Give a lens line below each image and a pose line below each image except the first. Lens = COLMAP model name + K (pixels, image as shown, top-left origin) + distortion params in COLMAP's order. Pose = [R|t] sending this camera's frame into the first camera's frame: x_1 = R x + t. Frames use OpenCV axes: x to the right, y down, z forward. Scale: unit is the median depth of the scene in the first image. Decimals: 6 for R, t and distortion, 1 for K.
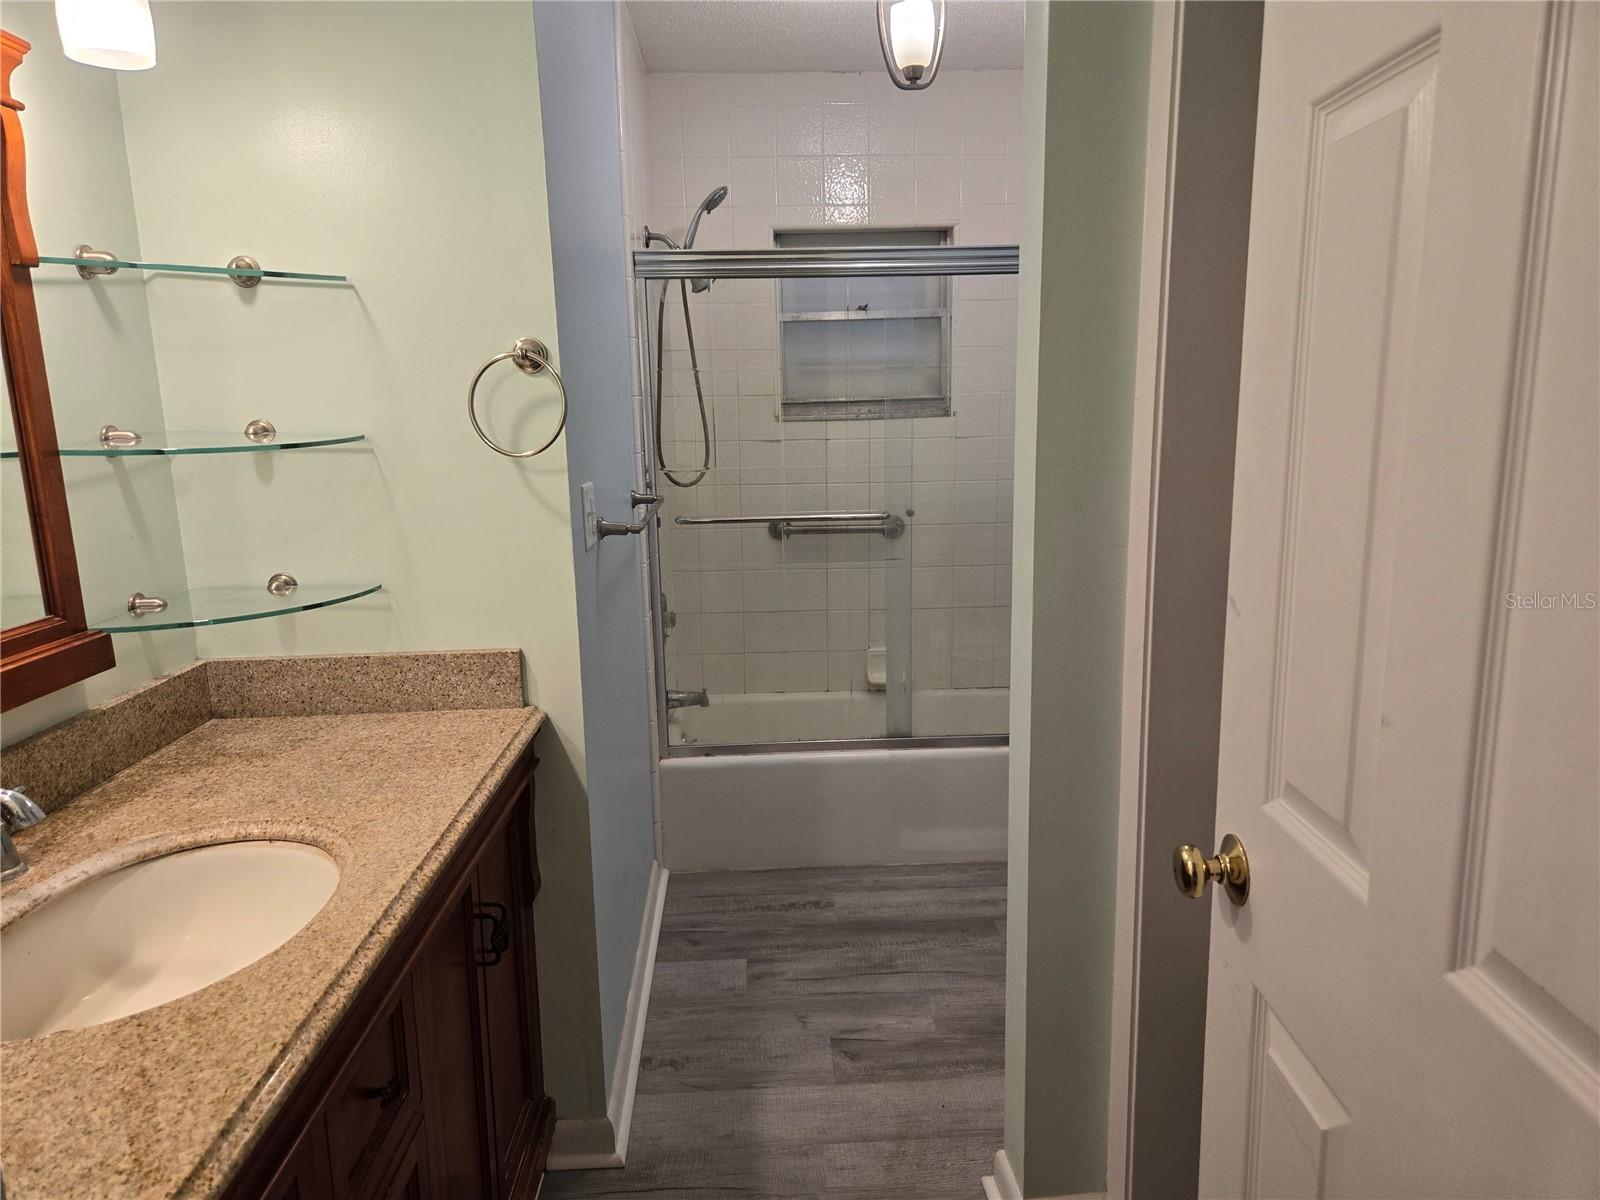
lens RADIAL K [[1064.9, 0, 808.3], [0, 1064.9, 590.0], [0, 0, 1]] dist [0.081051, -0.067529]
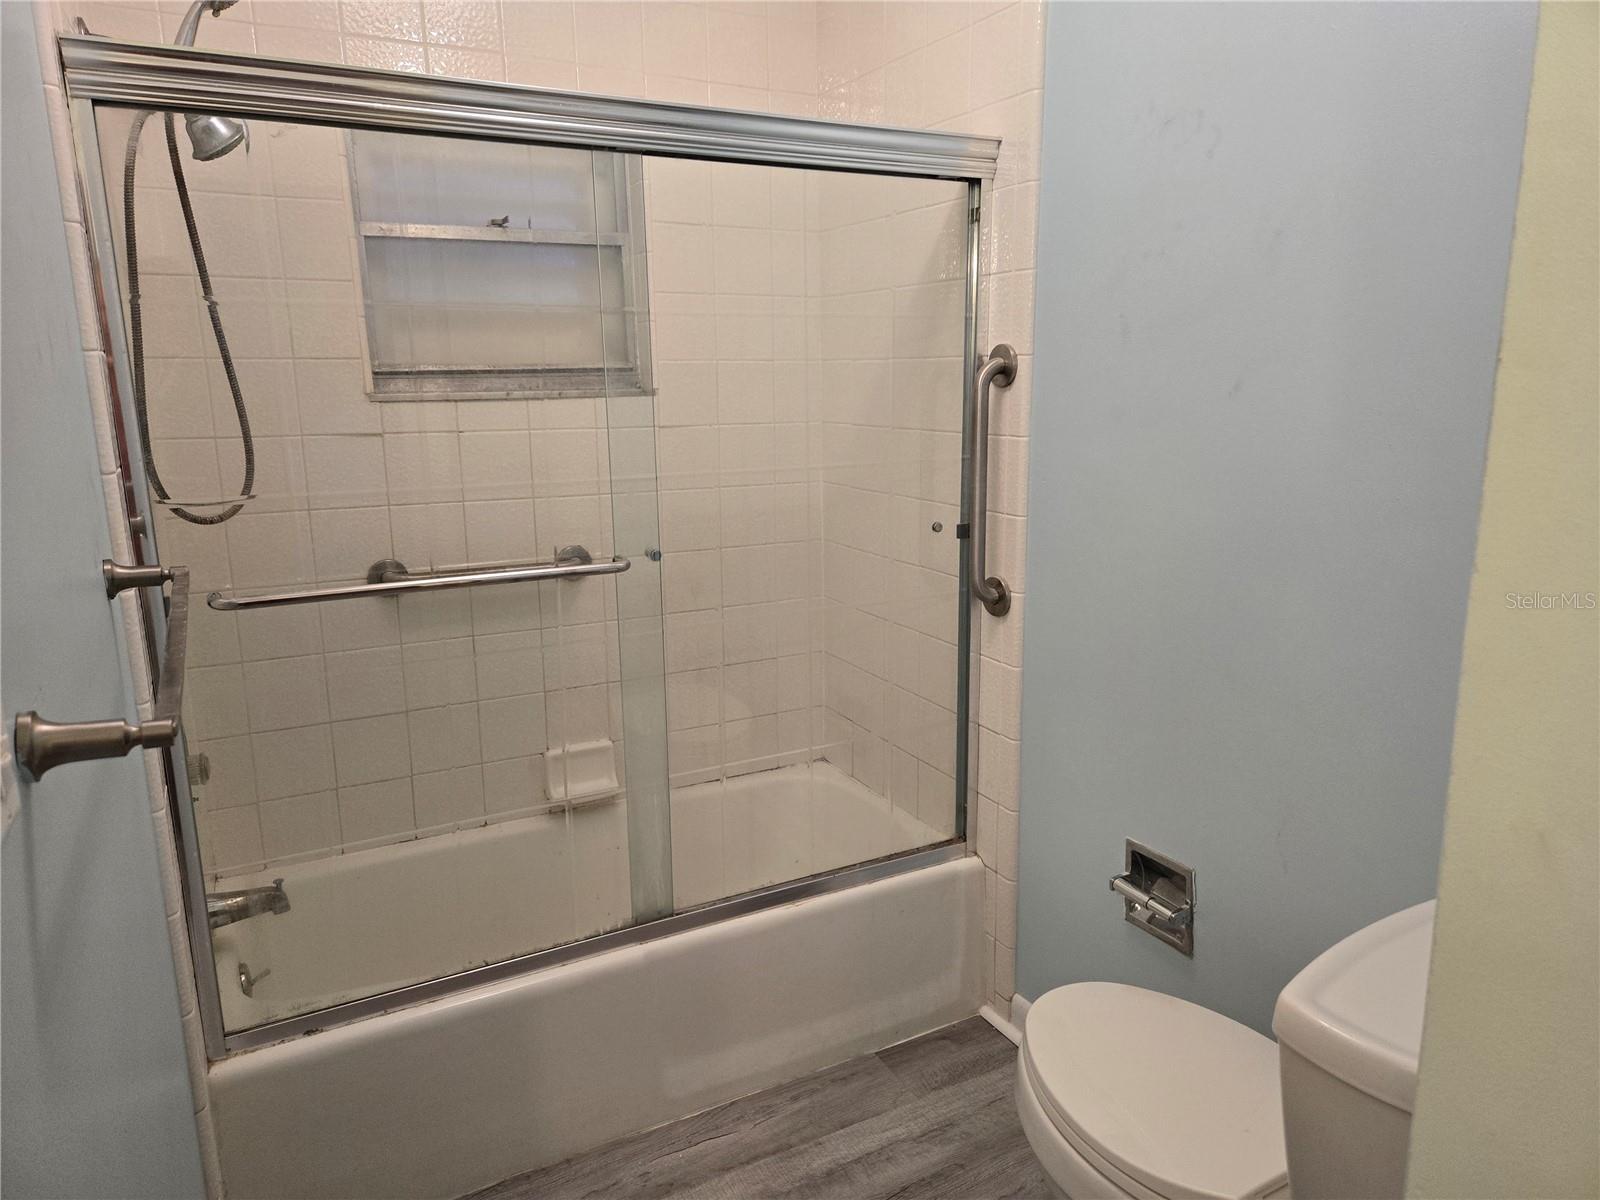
lens RADIAL K [[1064.9, 0, 808.3], [0, 1064.9, 590.0], [0, 0, 1]] dist [0.081051, -0.067529]
pose [[0.907070, -0.077969, 0.413696, -0.069601], [0.069095, 0.996946, 0.036394, -0.062058], [-0.415271, -0.004427, 0.909687, 0.370290]]
